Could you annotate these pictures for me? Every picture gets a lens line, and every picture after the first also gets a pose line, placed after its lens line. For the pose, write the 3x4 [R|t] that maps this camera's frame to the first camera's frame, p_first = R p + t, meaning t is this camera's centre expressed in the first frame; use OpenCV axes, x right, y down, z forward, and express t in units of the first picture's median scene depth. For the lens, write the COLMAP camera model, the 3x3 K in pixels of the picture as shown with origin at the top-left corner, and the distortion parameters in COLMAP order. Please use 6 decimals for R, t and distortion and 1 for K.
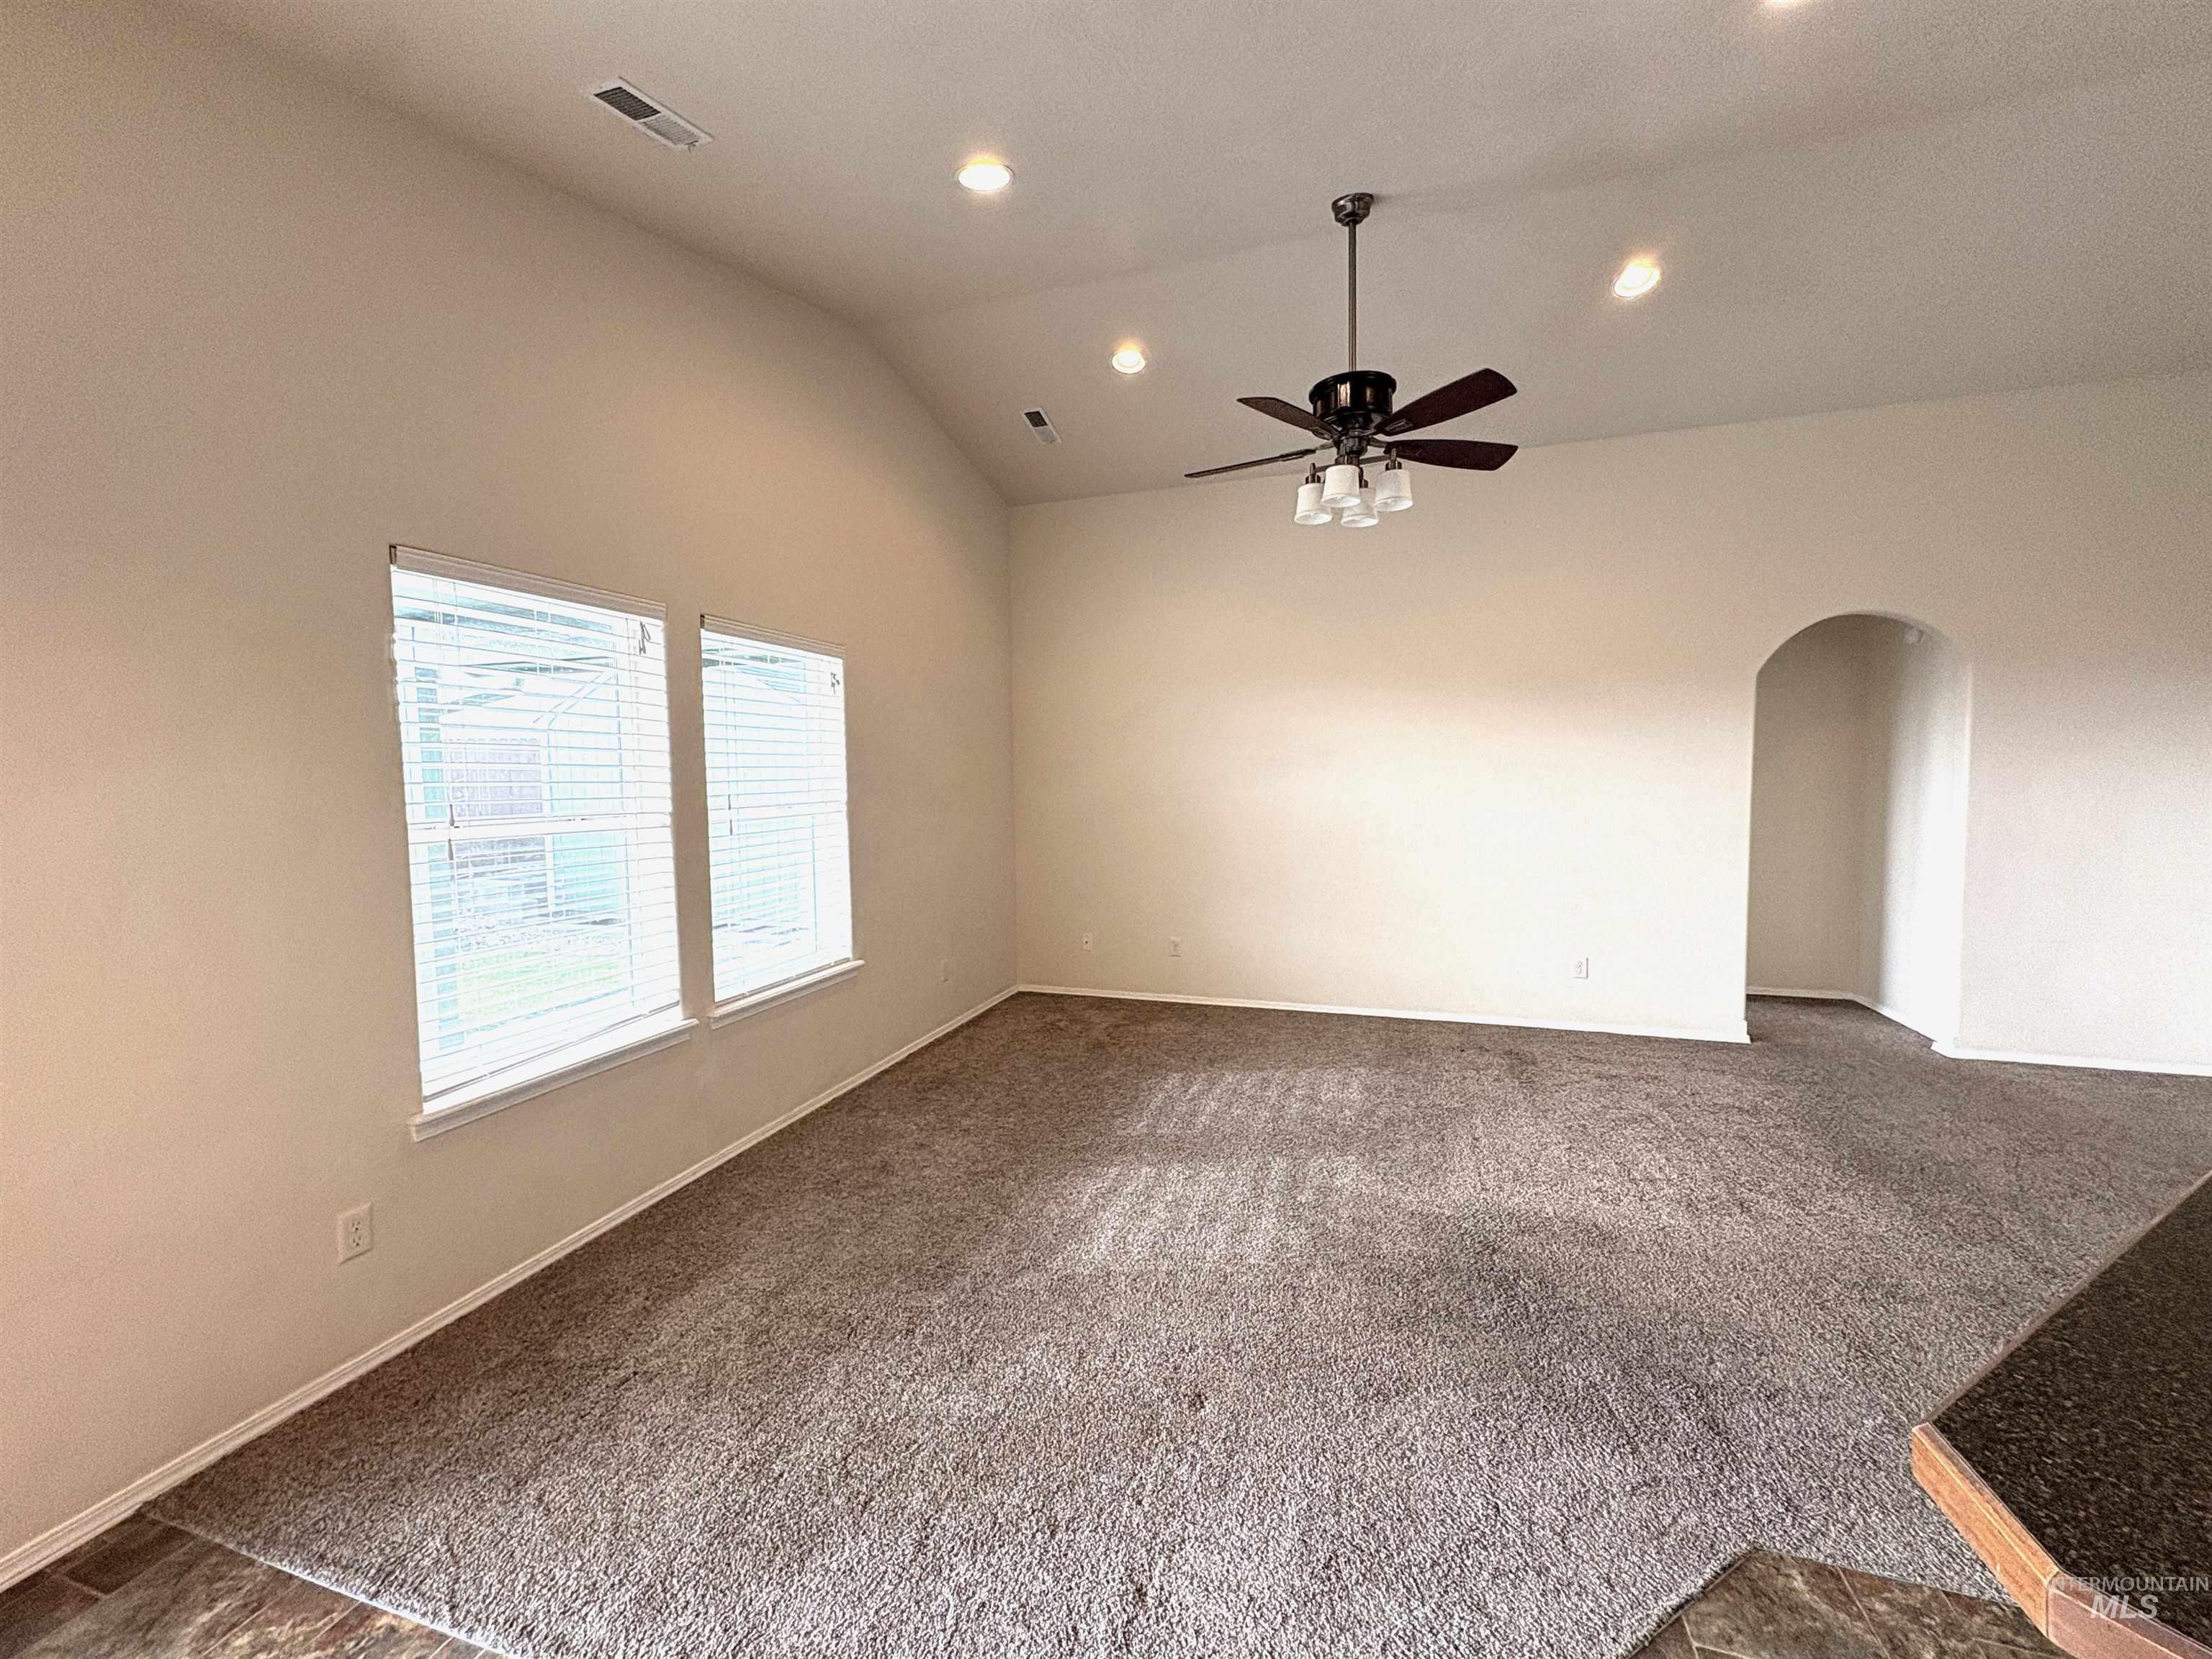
lens RADIAL K [[880.8, 0, 1097.3], [0, 880.8, 825.1], [0, 0, 1]] dist [0.000907, -0.000136]
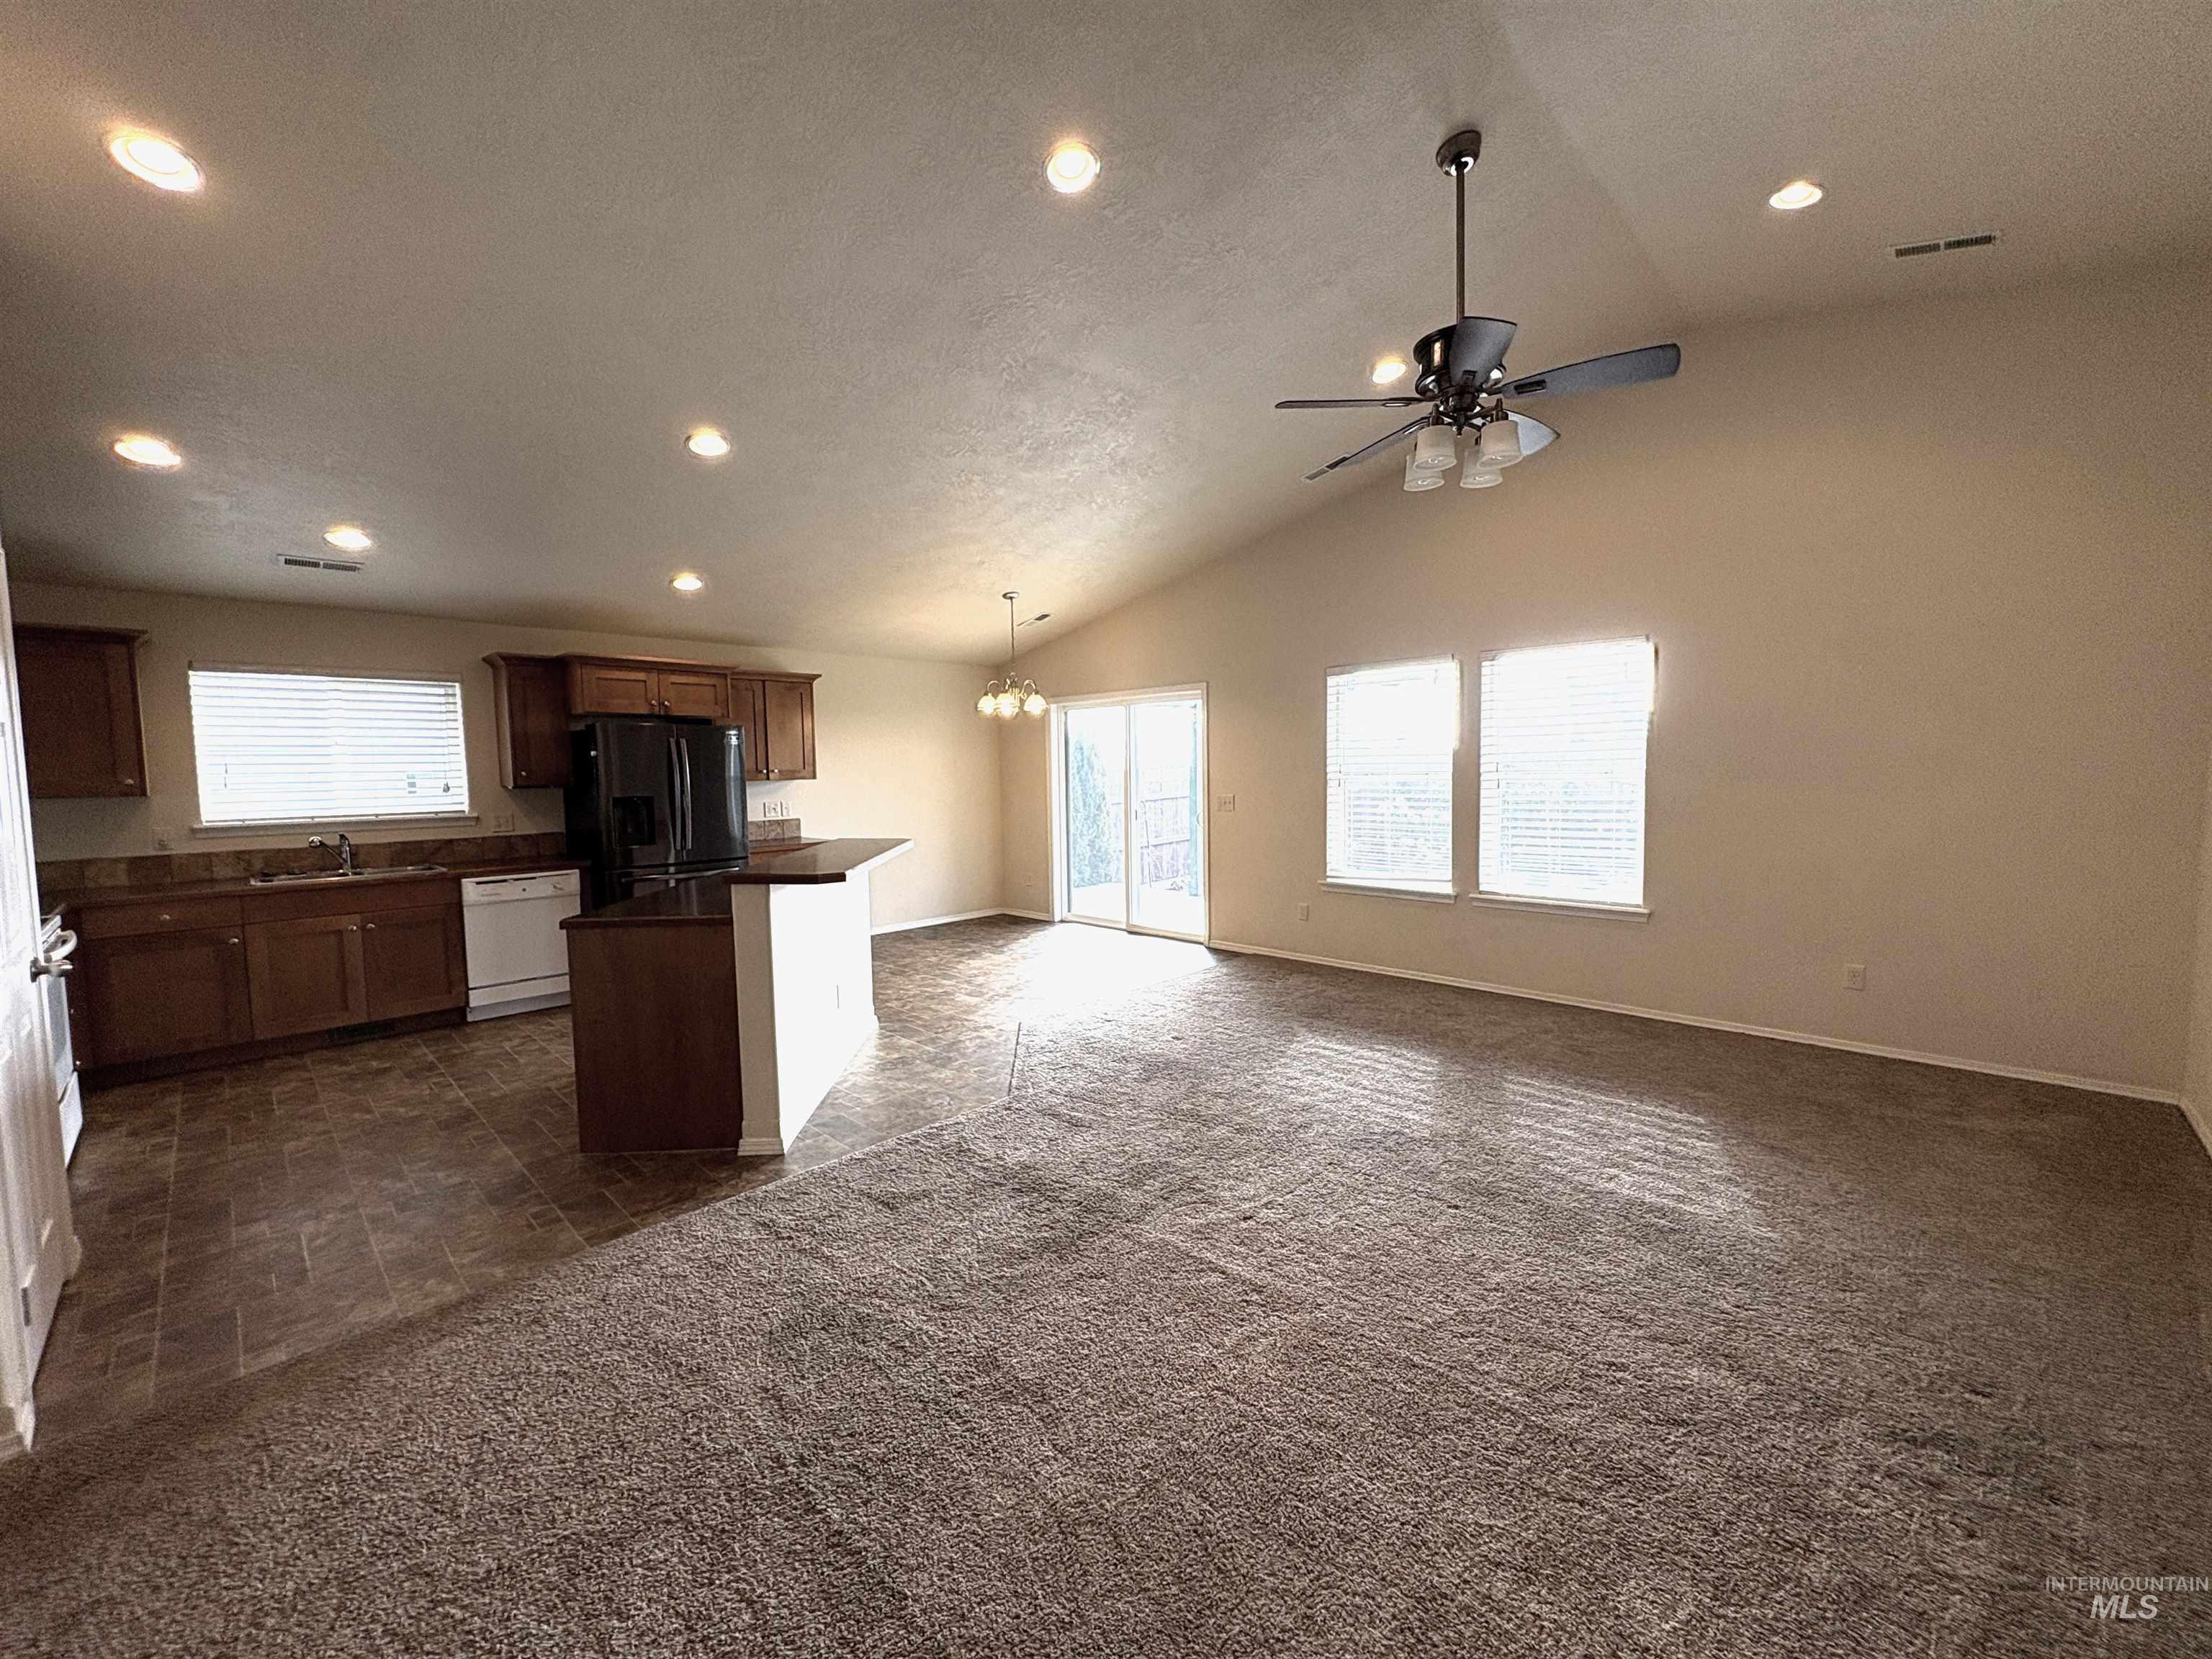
lens RADIAL K [[880.8, 0, 1104.9], [0, 880.8, 828.3], [0, 0, 1]] dist [0.000907, -0.000136]
pose [[-0.451252, 0.074134, -0.889312, 2.012433], [-0.030869, 0.994650, 0.098579, -0.075580], [0.891862, 0.071936, -0.446550, 1.700476]]
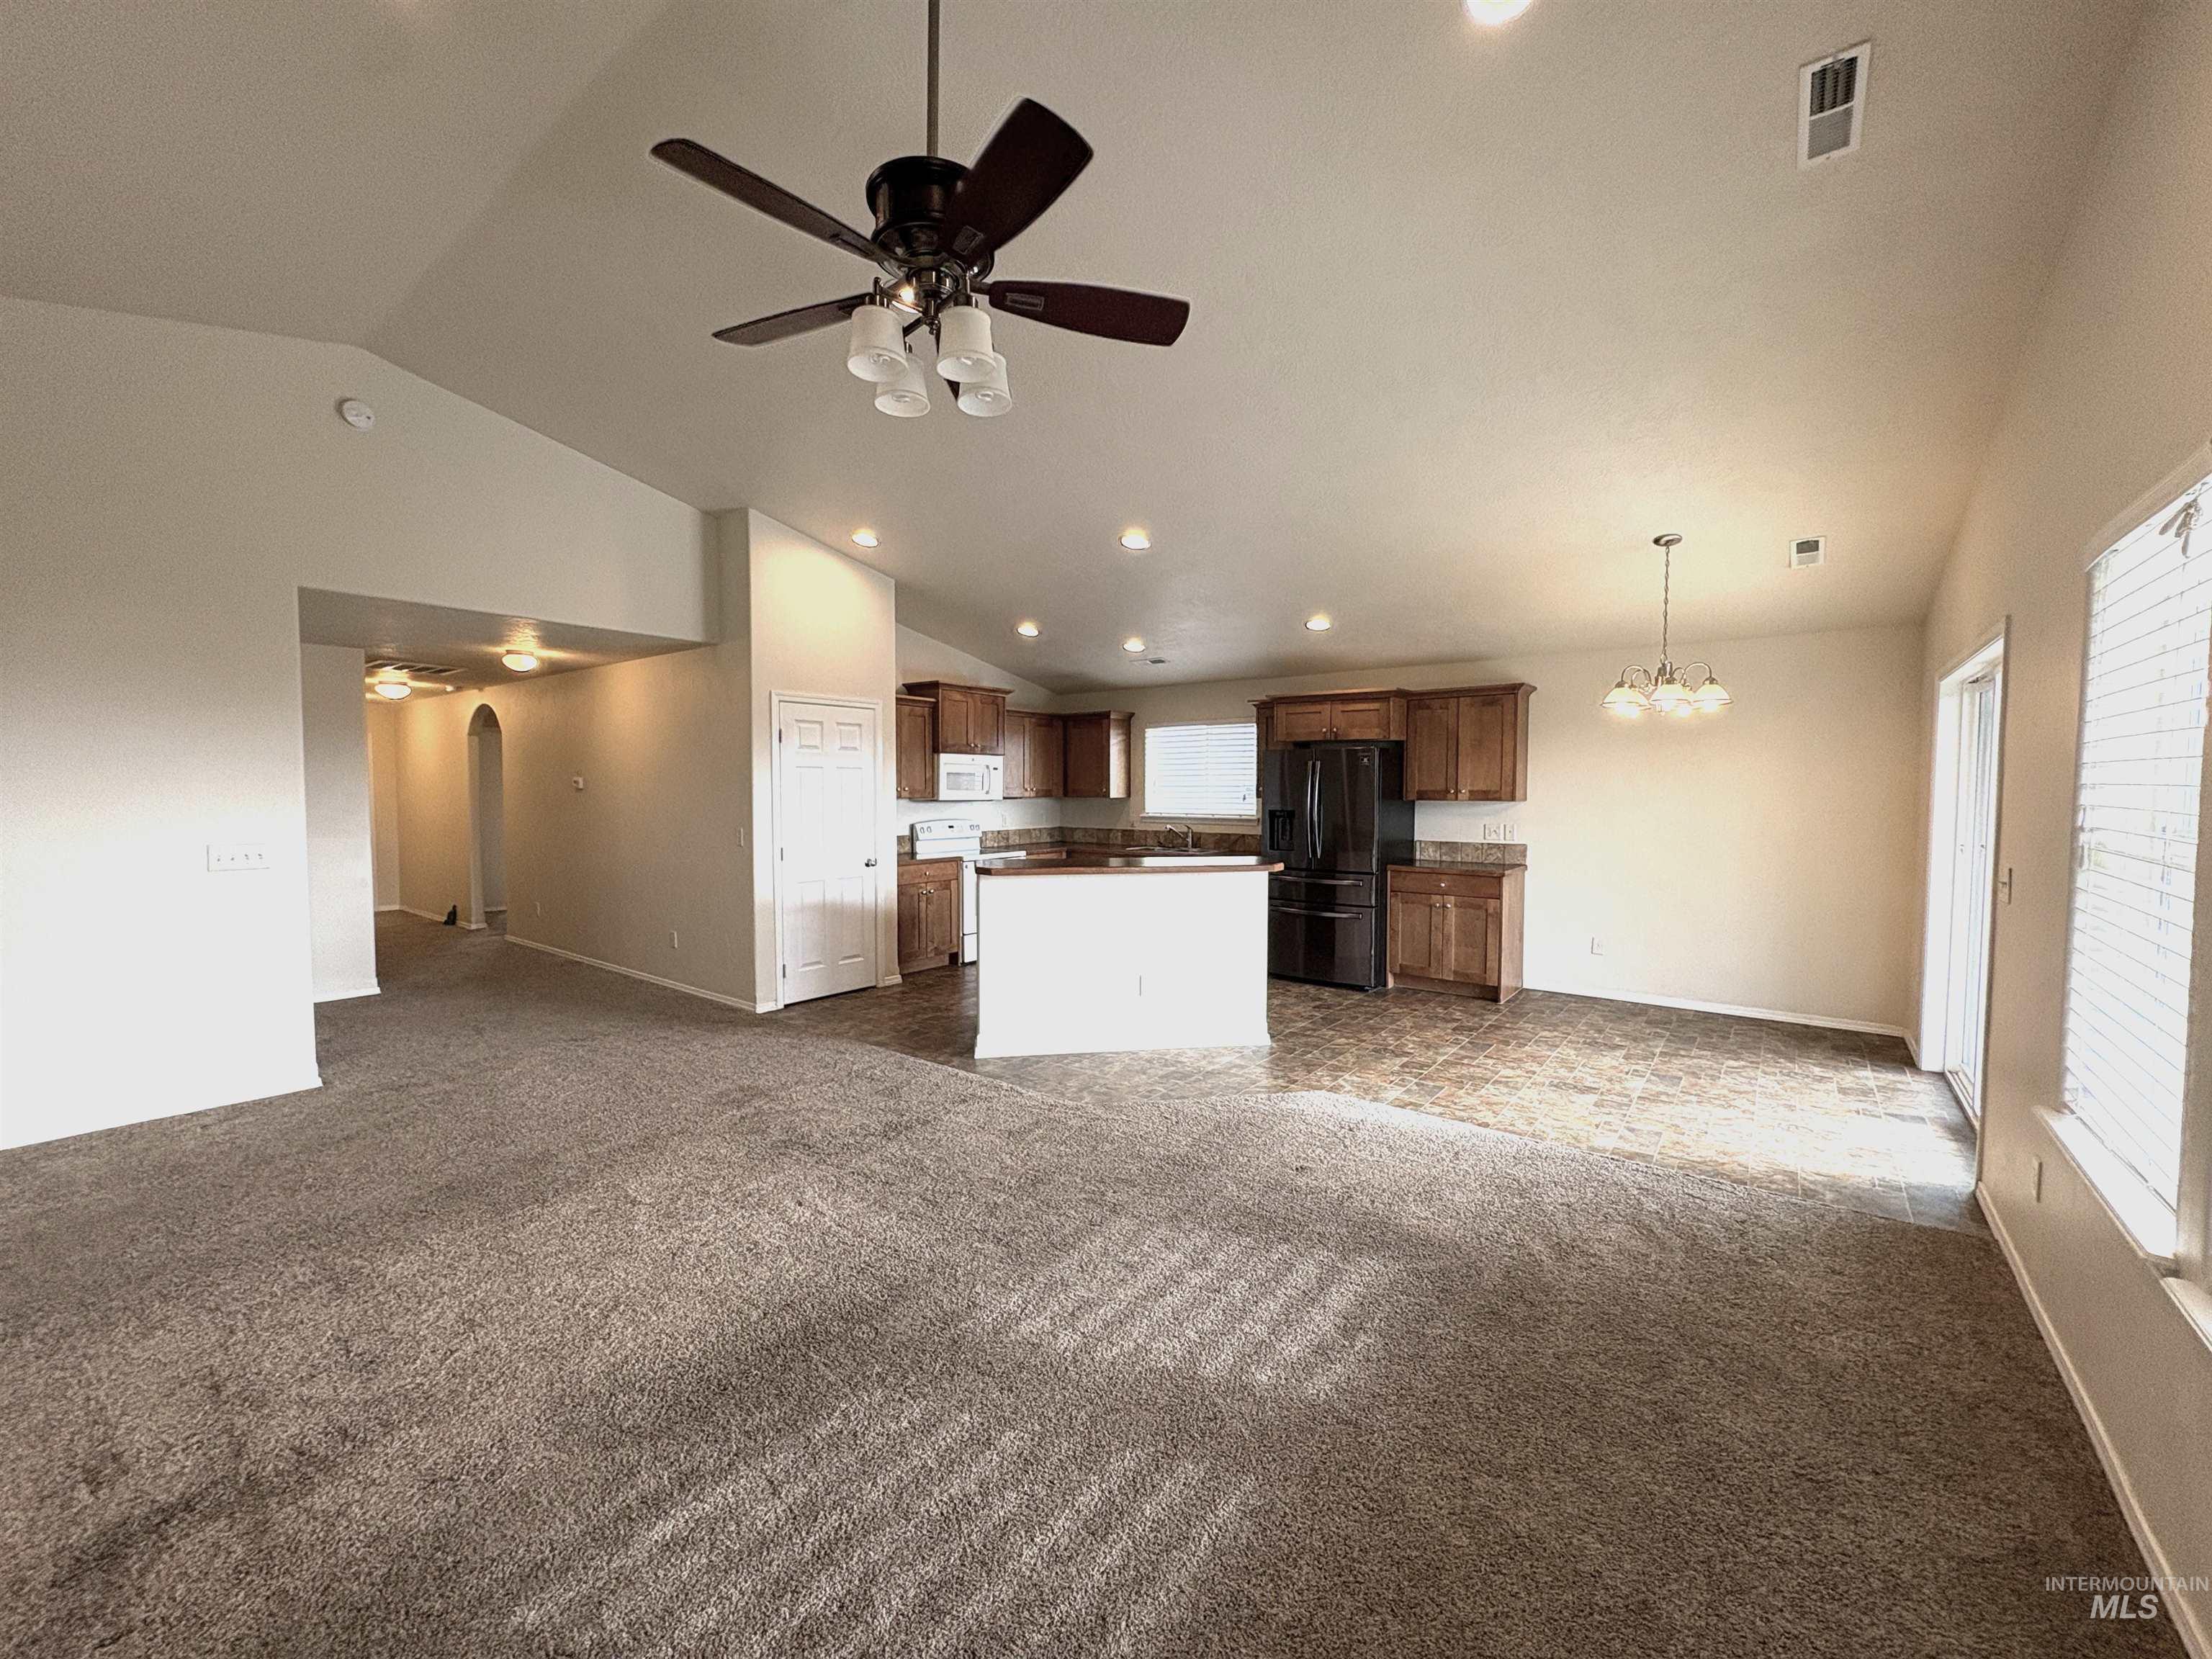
lens RADIAL K [[880.8, 0, 1105.9], [0, 880.8, 833.5], [0, 0, 1]] dist [0.000907, -0.000136]
pose [[-0.939501, -0.014685, 0.342230, 0.280462], [0.022327, 0.994331, 0.103961, -0.116857], [-0.341817, 0.105312, -0.933847, 2.310911]]
